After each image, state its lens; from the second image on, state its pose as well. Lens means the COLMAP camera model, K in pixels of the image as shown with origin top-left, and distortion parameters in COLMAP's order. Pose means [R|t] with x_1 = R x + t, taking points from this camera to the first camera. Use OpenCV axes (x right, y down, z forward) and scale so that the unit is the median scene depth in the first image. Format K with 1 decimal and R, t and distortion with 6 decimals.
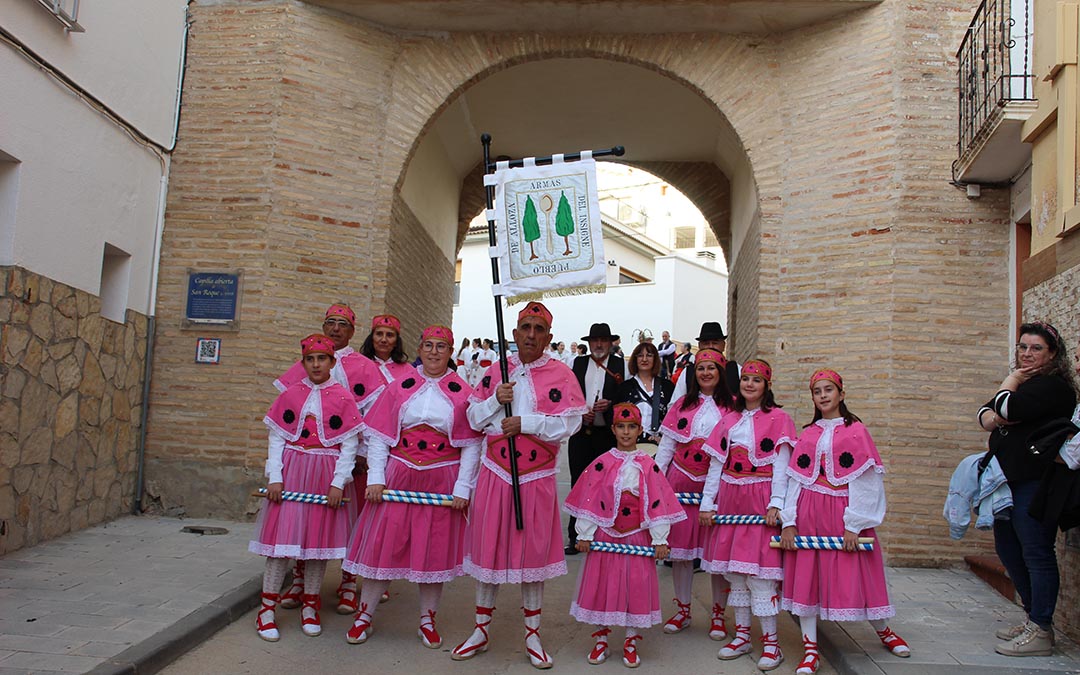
lens RADIAL K [[1023.9, 0, 541.4], [0, 1023.9, 352.5], [0, 0, 1]] dist [-0.138475, 0.188170]
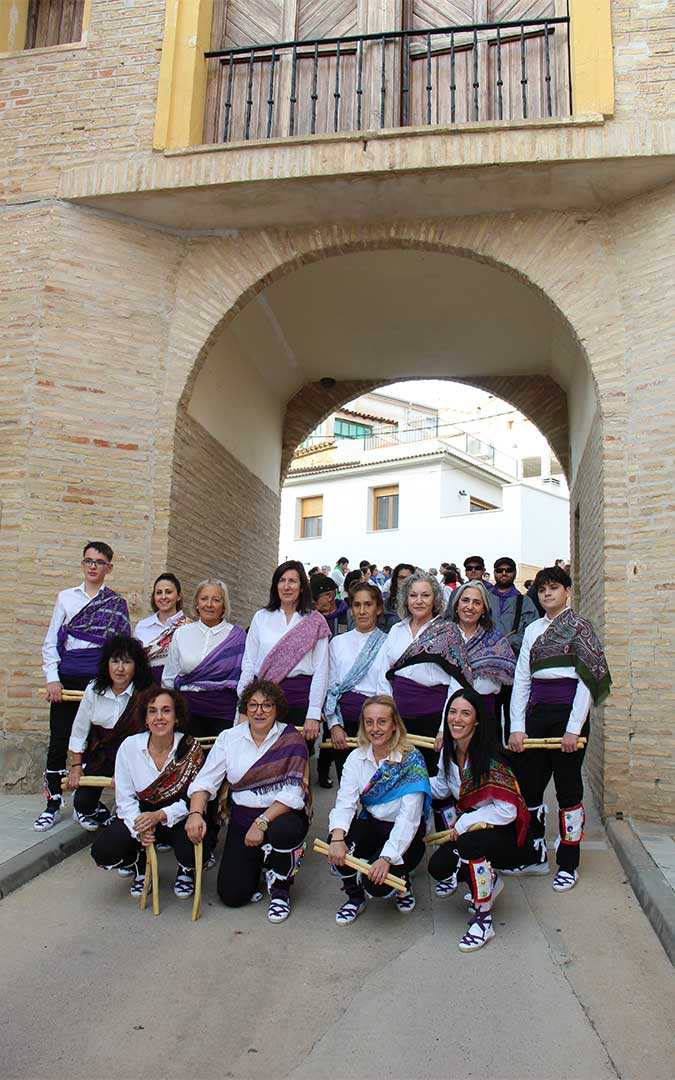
lens RADIAL K [[888.4, 0, 347.1], [0, 888.4, 540.0], [0, 0, 1]] dist [-0.176005, 0.160868]
pose [[0.996683, -0.034015, -0.073932, 0.056556], [0.030824, 0.998561, -0.043885, -0.006688], [0.075319, 0.041461, 0.996297, 0.271215]]
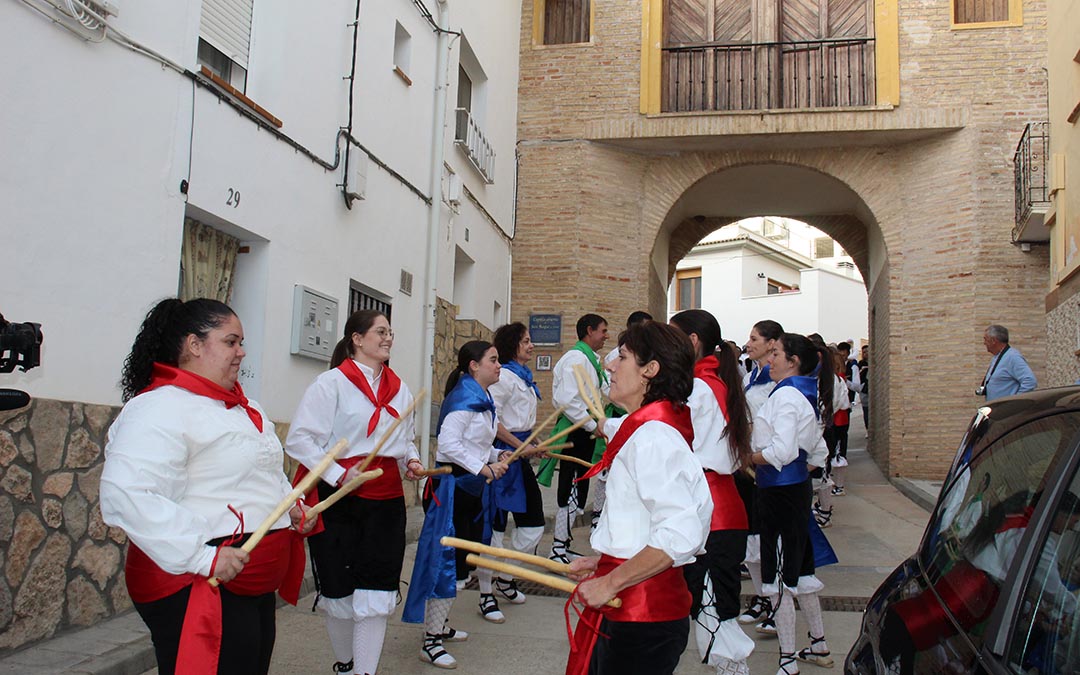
lens RADIAL K [[1053.3, 0, 539.2], [0, 1053.3, 346.6], [0, 0, 1]] dist [-0.126085, 0.195018]
pose [[0.991962, -0.031968, -0.122432, -0.126481], [0.030741, 0.999457, -0.011901, -0.007414], [0.122746, 0.008042, 0.992406, -0.655979]]
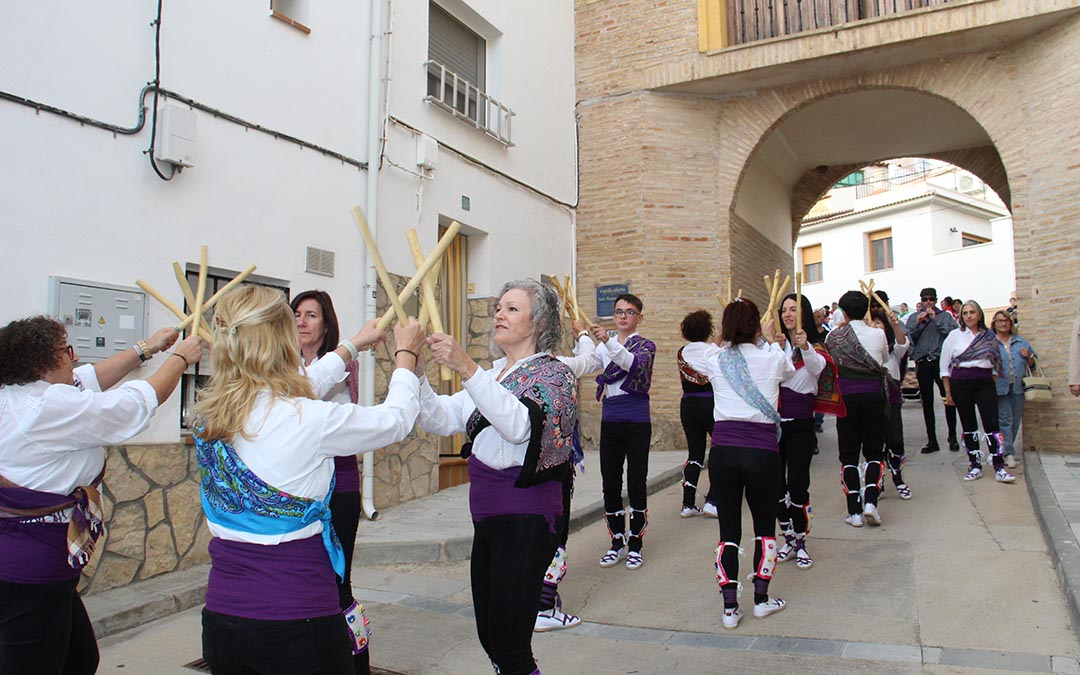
lens RADIAL K [[888.4, 0, 544.8], [0, 888.4, 346.8], [0, 0, 1]] dist [-0.176005, 0.160868]
pose [[0.911017, -0.090579, -0.402297, 0.097127], [0.097101, 0.995266, -0.004201, 0.007001], [0.400773, -0.035236, 0.915500, -0.222590]]
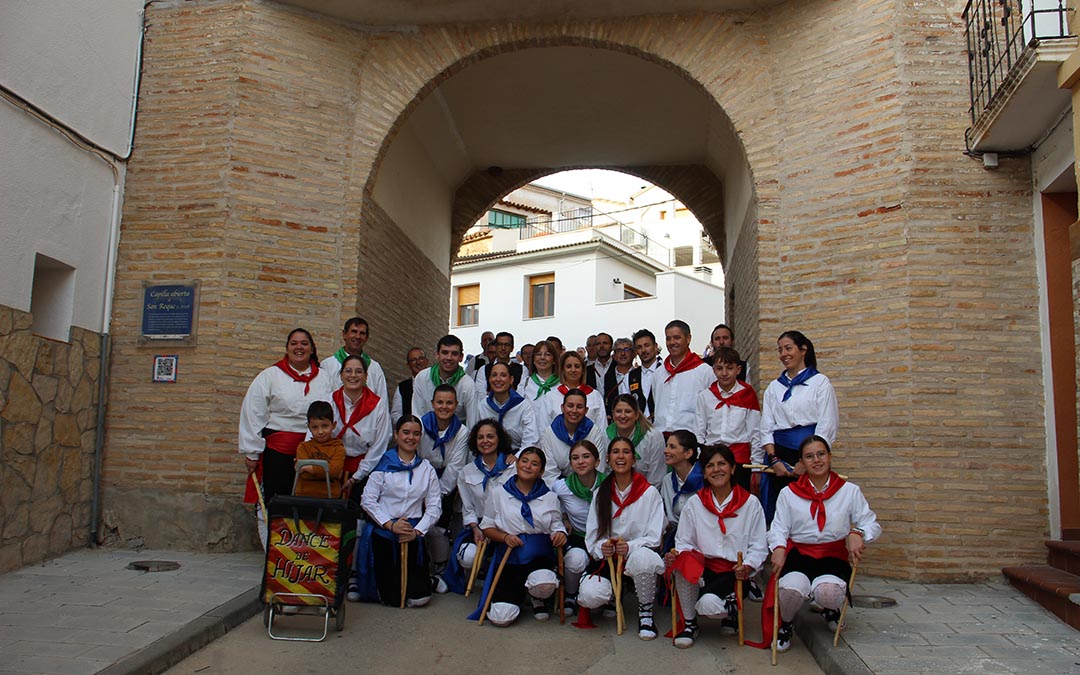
lens RADIAL K [[888.4, 0, 544.8], [0, 888.4, 346.8], [0, 0, 1]] dist [-0.176005, 0.160868]
pose [[0.999101, -0.036575, -0.021435, 0.036539], [0.036046, 0.999048, -0.024570, 0.010091], [0.022313, 0.023775, 0.999468, 0.207046]]
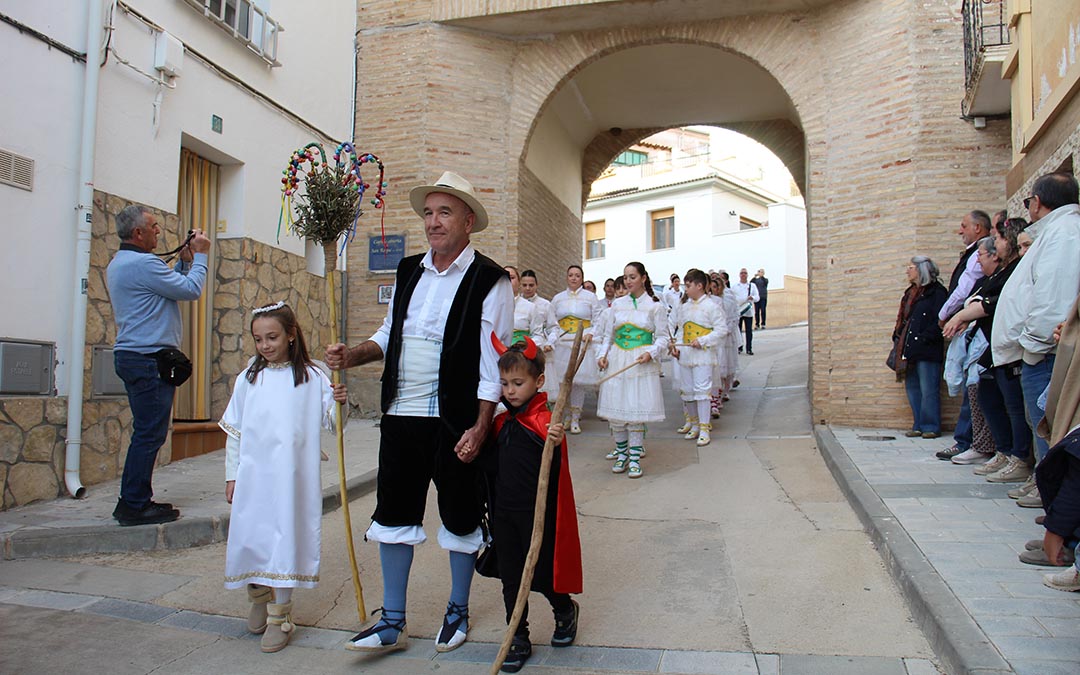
lens RADIAL K [[888.4, 0, 544.8], [0, 888.4, 346.8], [0, 0, 1]] dist [-0.176005, 0.160868]
pose [[0.984359, -0.053945, -0.167710, 0.064081], [0.061907, 0.997172, 0.042610, 0.030077], [0.164937, -0.052326, 0.984915, -0.108937]]
